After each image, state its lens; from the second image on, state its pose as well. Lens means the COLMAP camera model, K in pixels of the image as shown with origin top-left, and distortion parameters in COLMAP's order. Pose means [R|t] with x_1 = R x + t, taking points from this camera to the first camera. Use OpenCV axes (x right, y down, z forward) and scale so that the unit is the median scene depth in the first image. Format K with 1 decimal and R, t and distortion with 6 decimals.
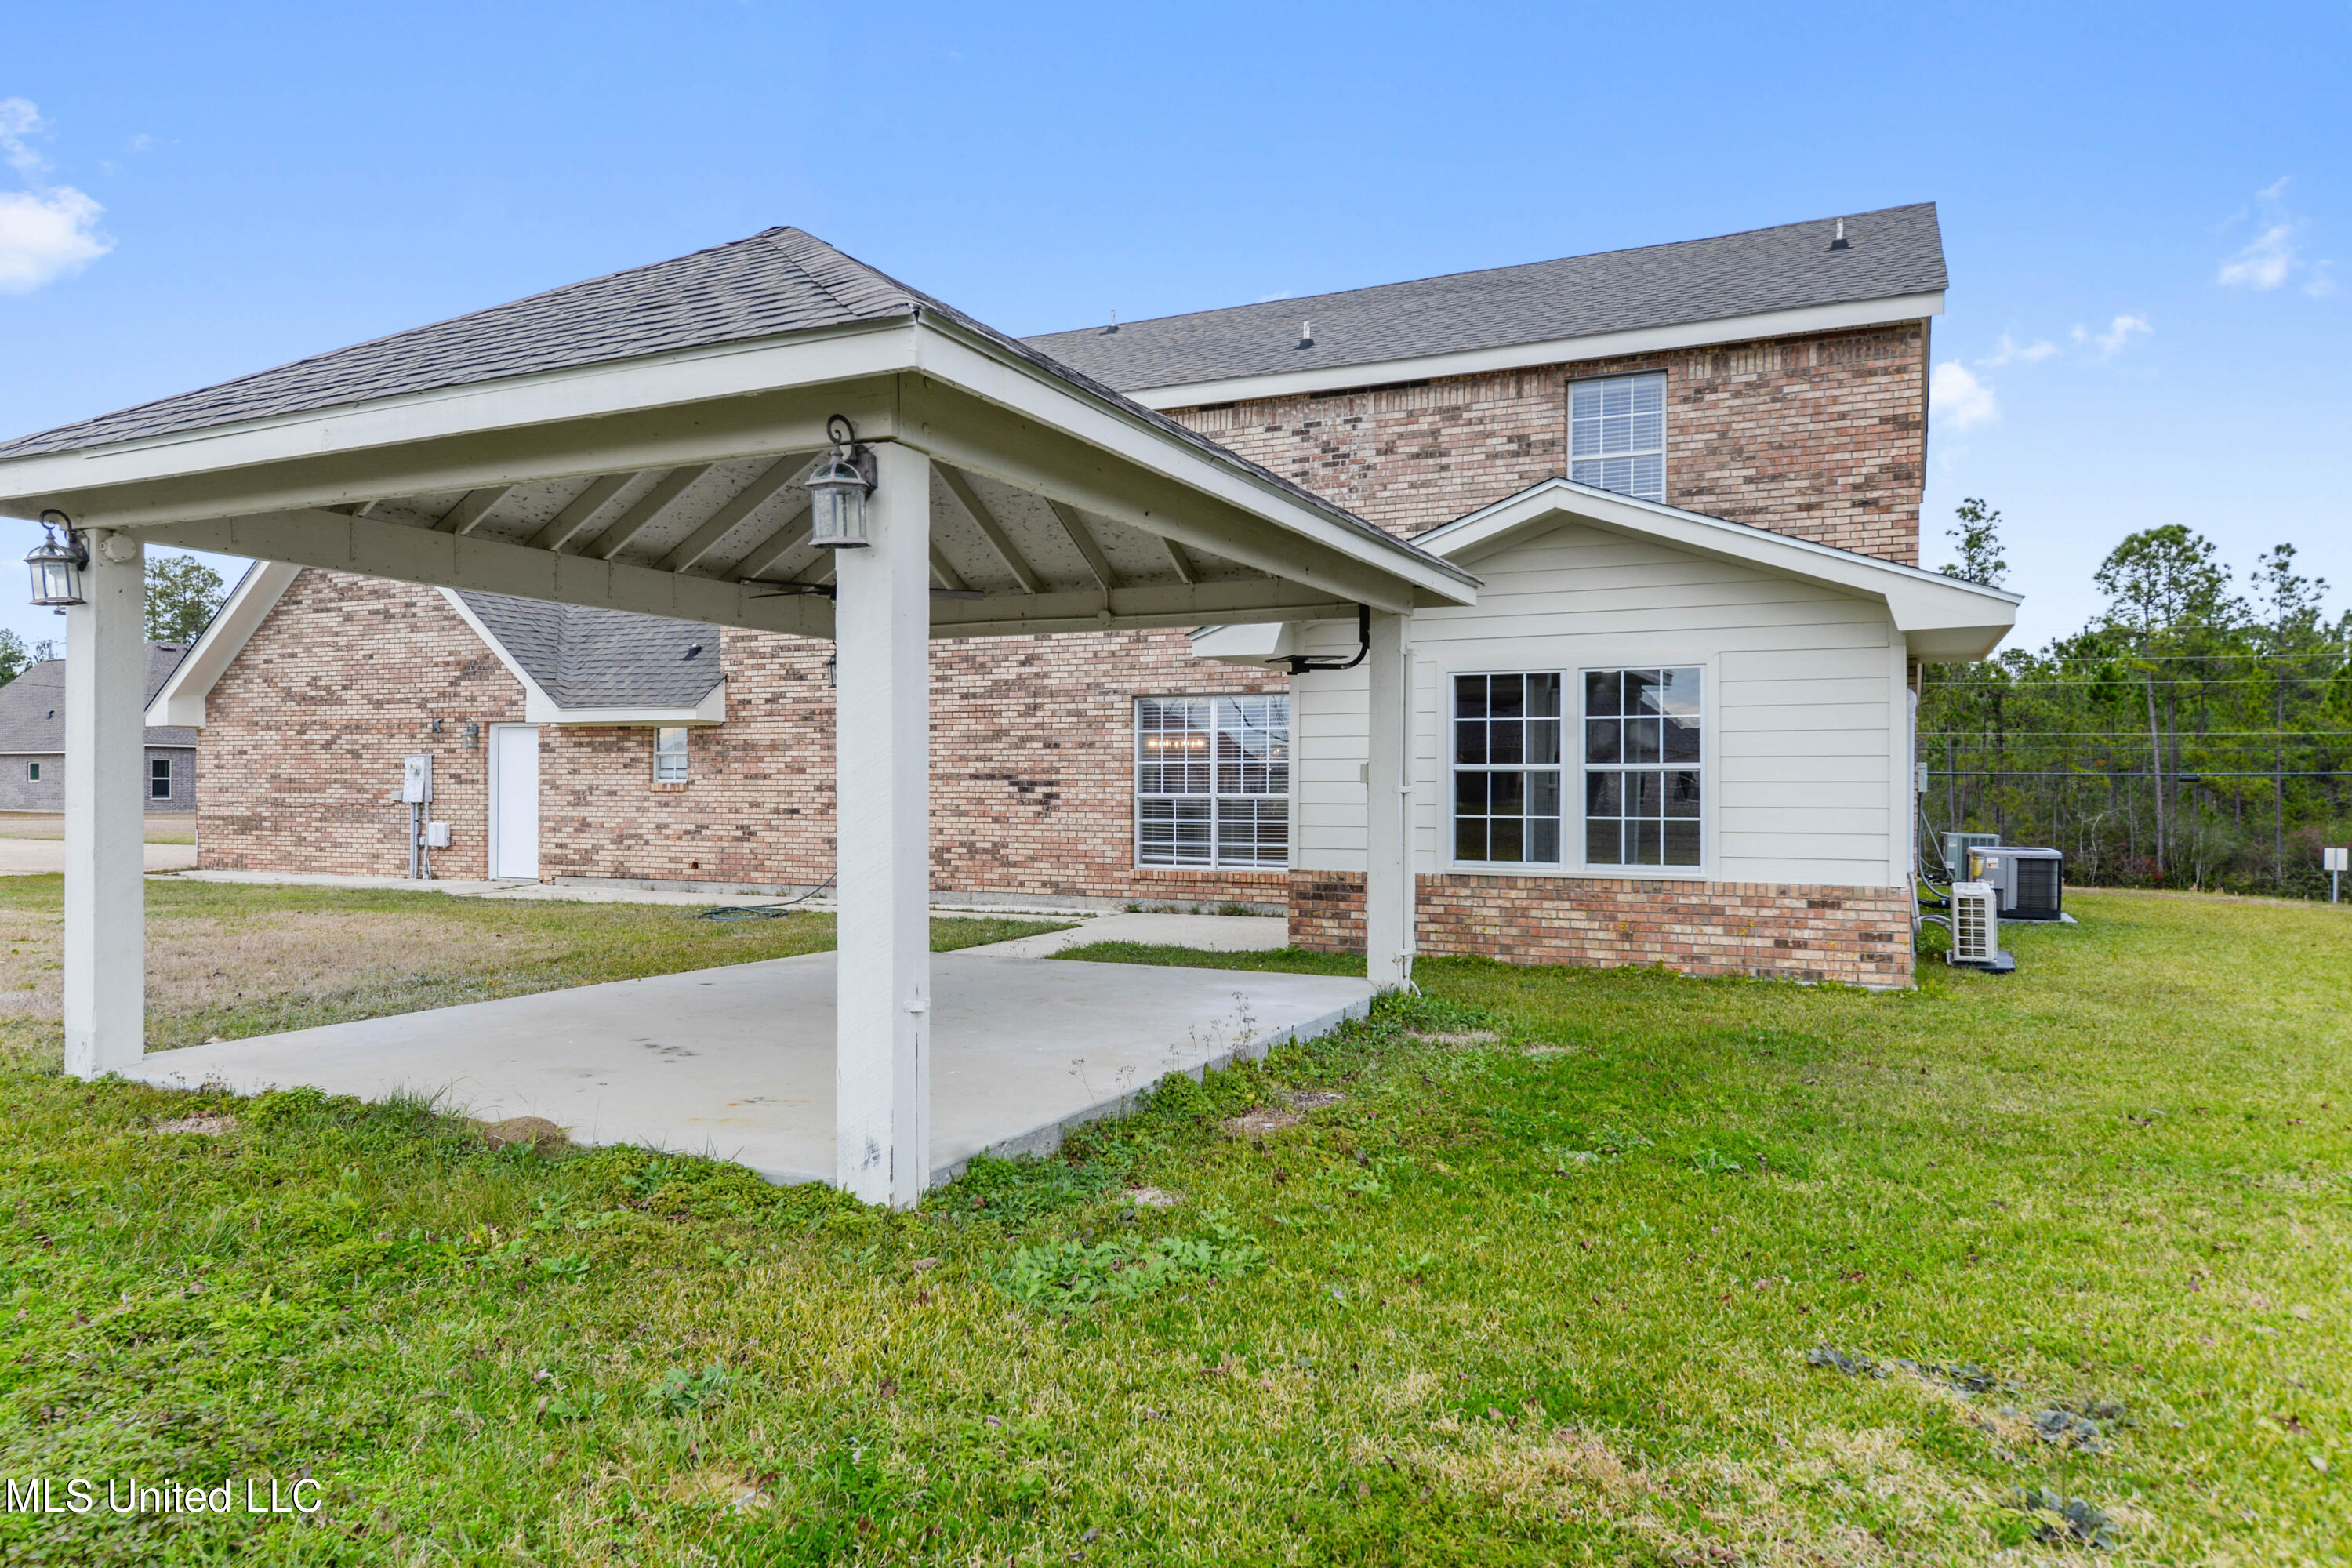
lens RADIAL K [[1600.7, 0, 1172.5], [0, 1600.7, 781.4], [0, 0, 1]] dist [-0.002507, -0.001387]
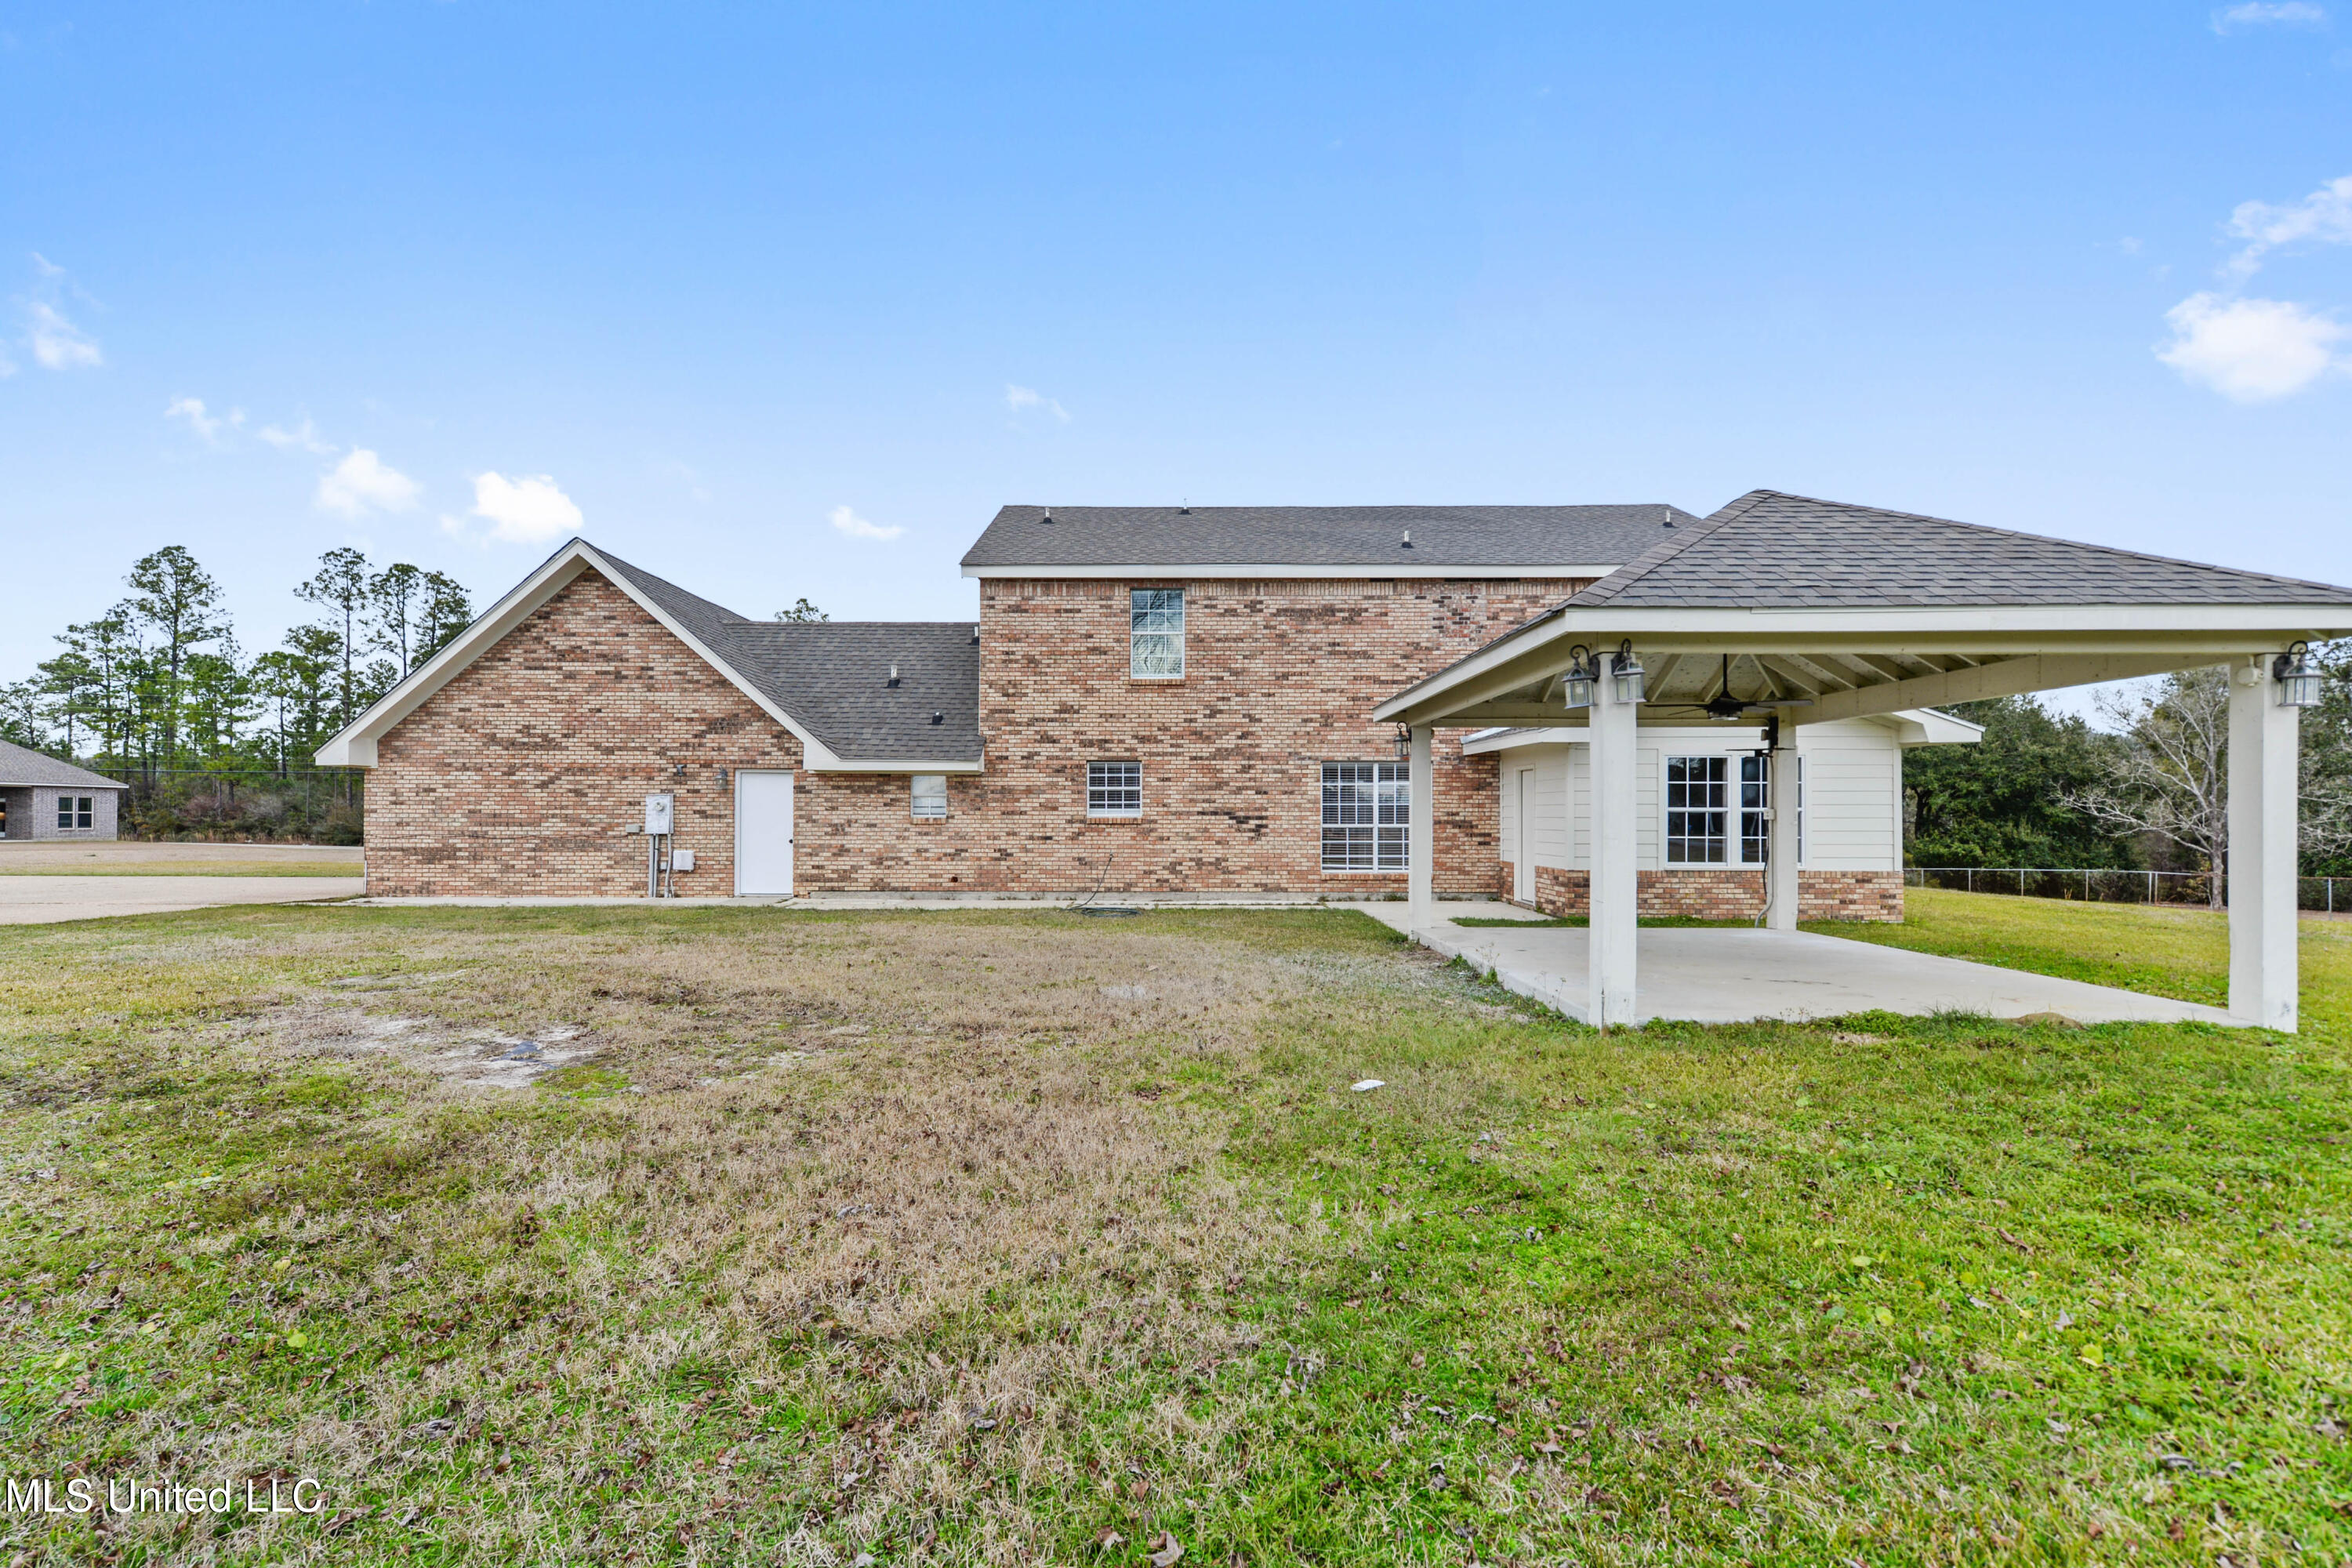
lens RADIAL K [[1101.7, 0, 1173.2], [0, 1101.7, 802.9], [0, 0, 1]] dist [0.003196, 0.000241]
pose [[0.897610, 0.004091, 0.440771, -0.546141], [-0.000363, 0.999963, -0.008541, -0.003566], [-0.440790, 0.007507, 0.897579, 0.097095]]
